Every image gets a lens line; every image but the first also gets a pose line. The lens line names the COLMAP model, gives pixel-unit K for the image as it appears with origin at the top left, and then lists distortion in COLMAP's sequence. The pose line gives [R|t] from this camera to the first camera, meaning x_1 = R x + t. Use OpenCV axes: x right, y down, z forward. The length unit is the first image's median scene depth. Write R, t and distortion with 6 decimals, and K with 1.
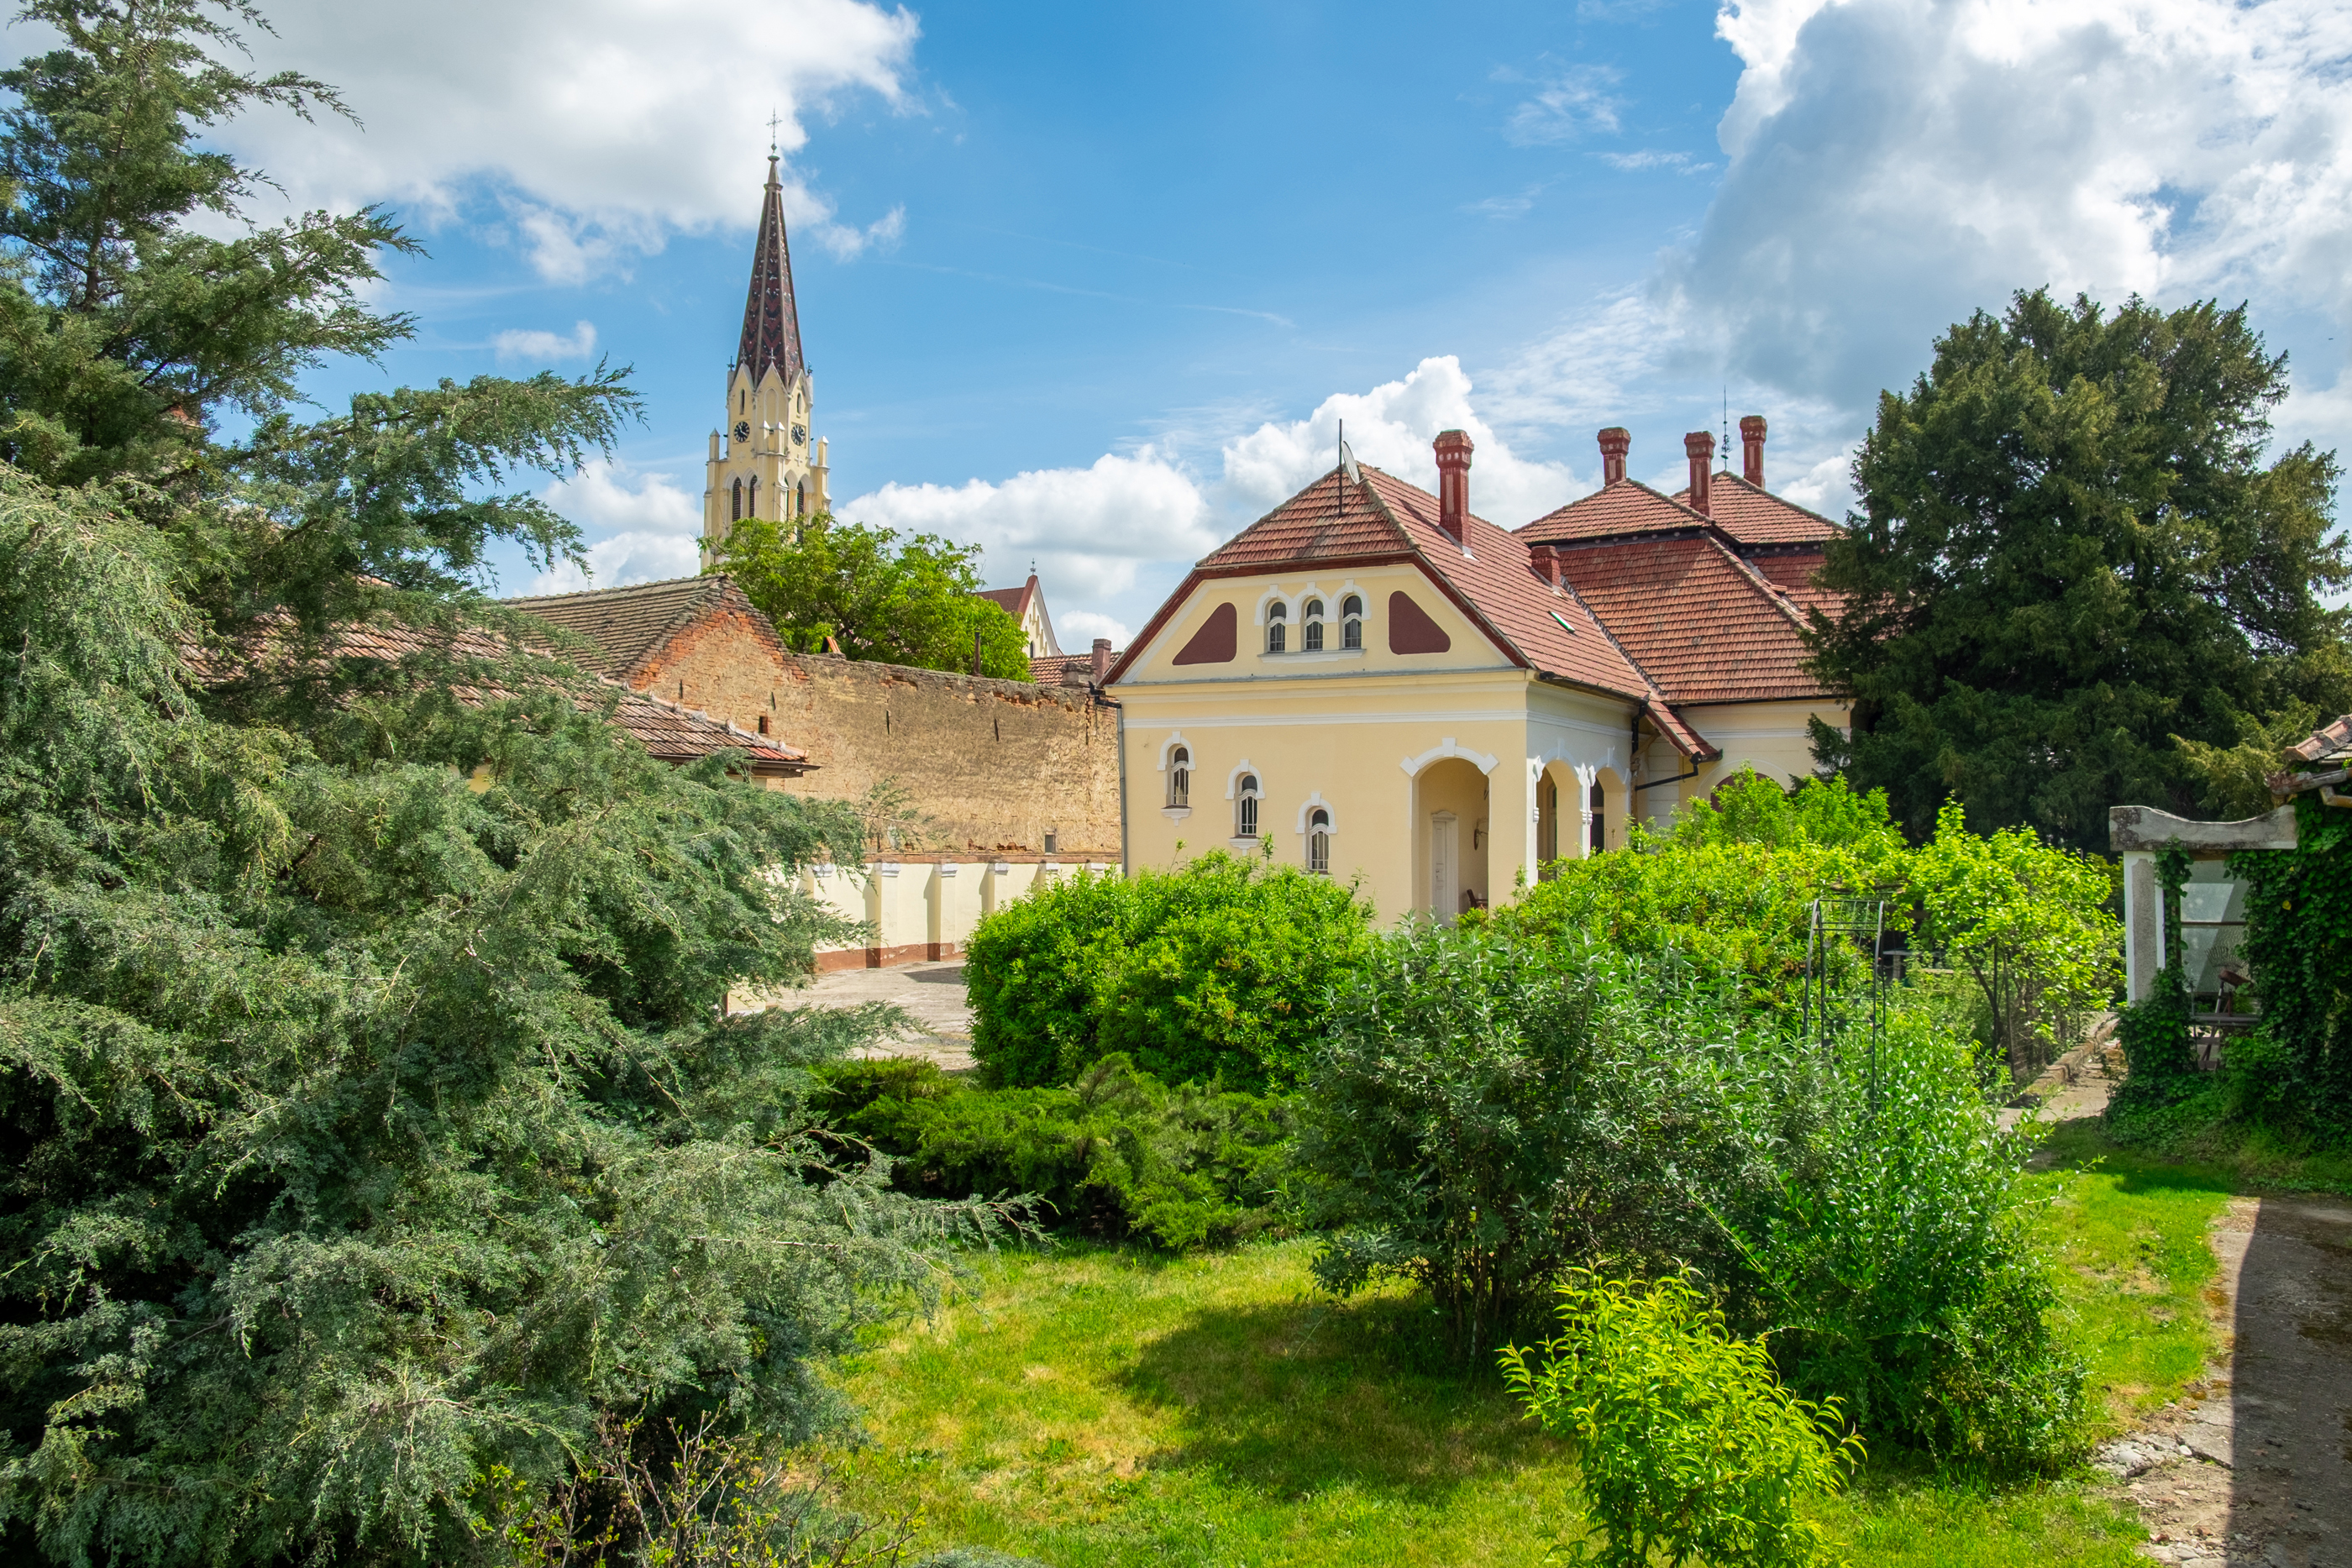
lens RADIAL K [[1810.8, 0, 1187.3], [0, 1810.8, 776.8], [0, 0, 1]] dist [-0.037839, 0.024898]
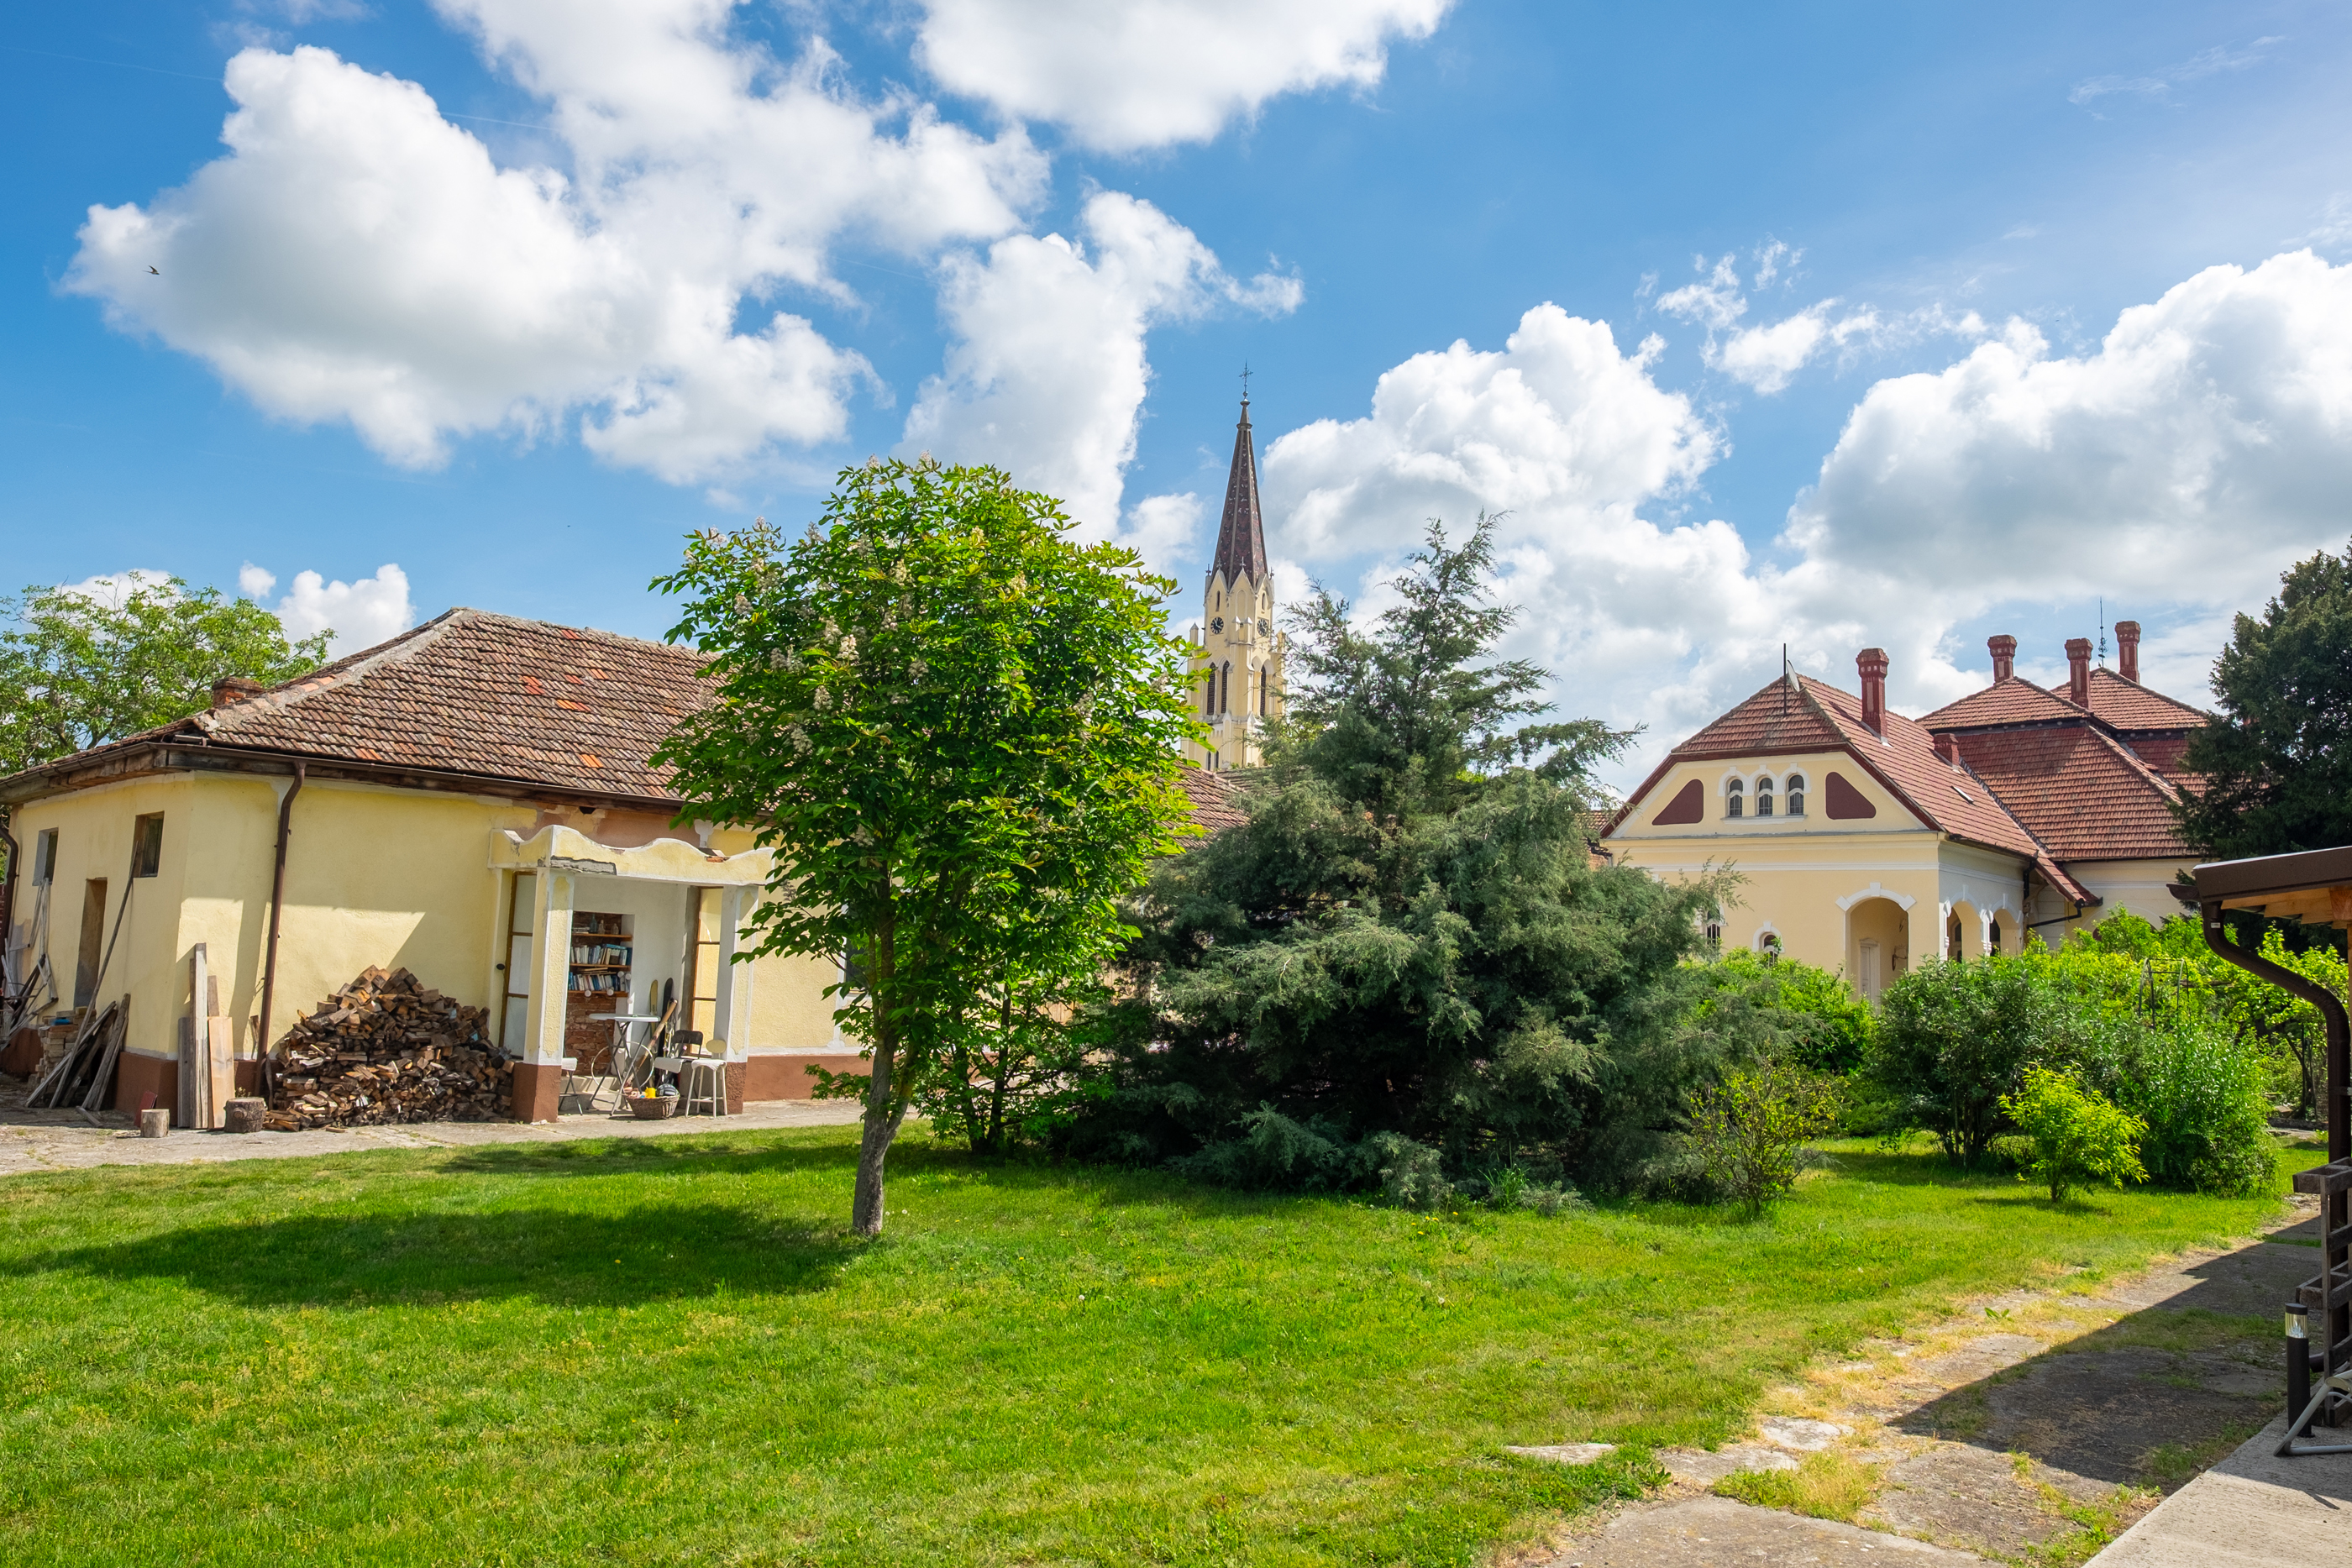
lens RADIAL K [[1649.5, 0, 1165.5], [0, 1649.5, 781.0], [0, 0, 1]] dist [-0.013154, 0.000234]
pose [[0.972797, 0.006858, -0.231558, -0.075795], [-0.026152, 0.996423, -0.080356, 0.013632], [0.230179, 0.084226, 0.969497, -0.272499]]
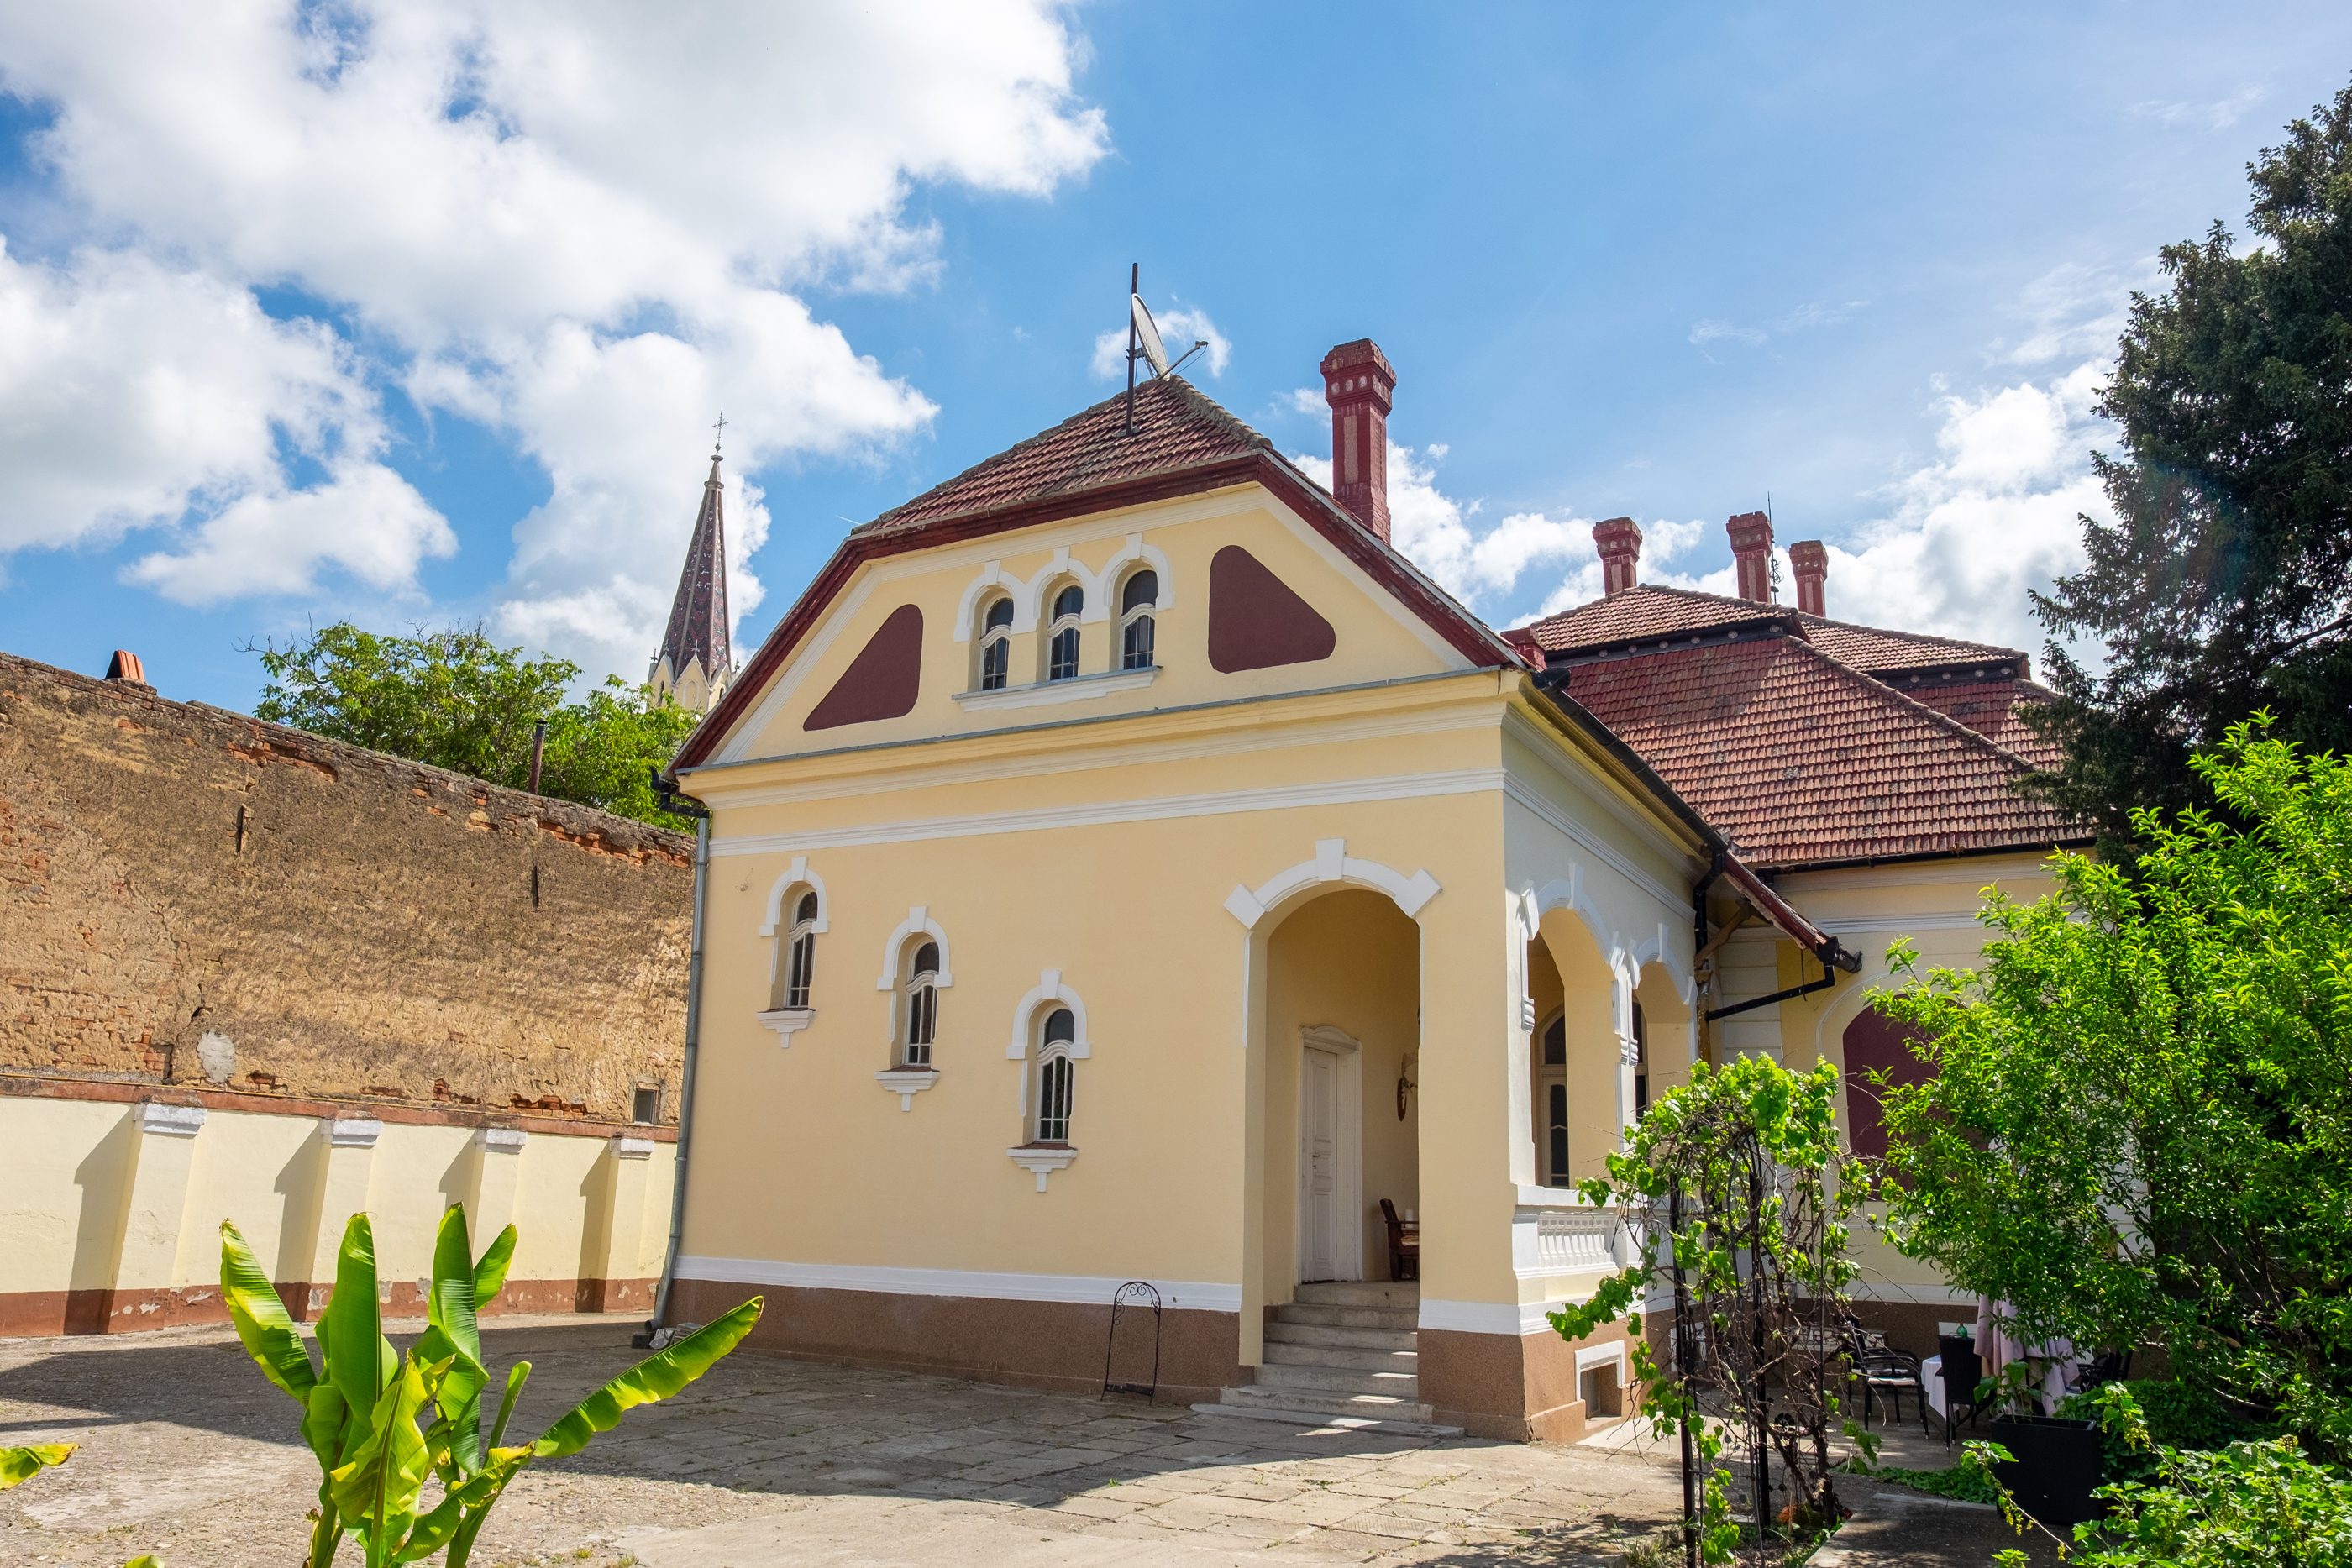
lens RADIAL K [[1649.5, 0, 1164.8], [0, 1649.5, 782.6], [0, 0, 1]] dist [-0.013154, 0.000234]
pose [[0.999663, 0.024836, -0.007517, 0.096242], [-0.025859, 0.977618, -0.208792, 0.046428], [0.002163, 0.208916, 0.977931, 0.540553]]
